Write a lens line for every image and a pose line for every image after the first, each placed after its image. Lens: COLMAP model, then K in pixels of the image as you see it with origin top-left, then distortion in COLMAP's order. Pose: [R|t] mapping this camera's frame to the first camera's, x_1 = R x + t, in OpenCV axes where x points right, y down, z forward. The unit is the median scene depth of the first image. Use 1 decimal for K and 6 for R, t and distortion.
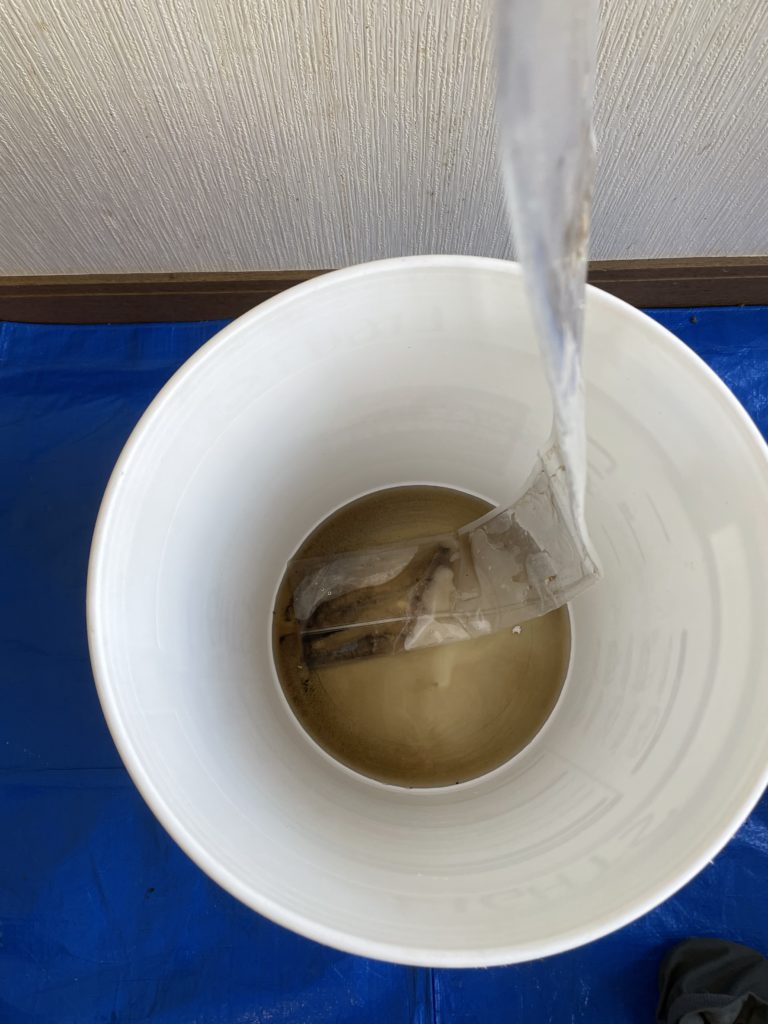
lens RADIAL K [[769.1, 0, 380.3], [0, 769.1, 510.9], [0, 0, 1]] dist [0.005683, -0.044984]
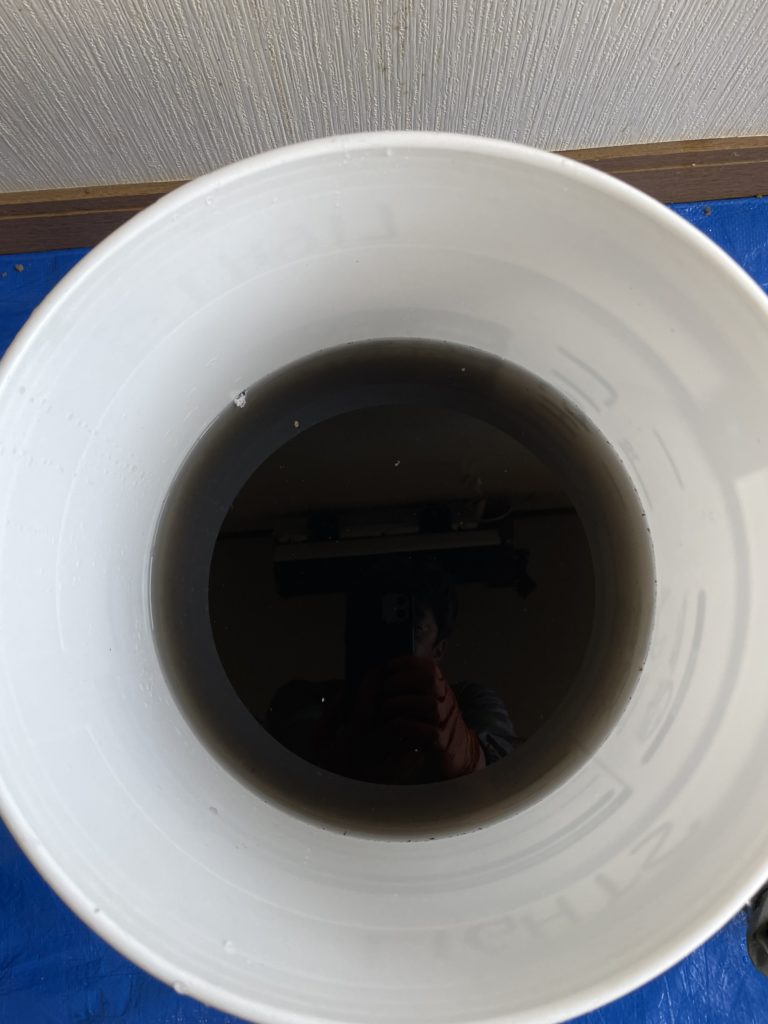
lens RADIAL K [[769.1, 0, 388.3], [0, 769.1, 518.6], [0, 0, 1]] dist [0.005683, -0.044984]
pose [[0.998644, -0.051123, 0.009791, 0.040201], [0.049857, 0.993510, 0.102234, -0.020266], [-0.014954, -0.101607, 0.994712, 0.142142]]
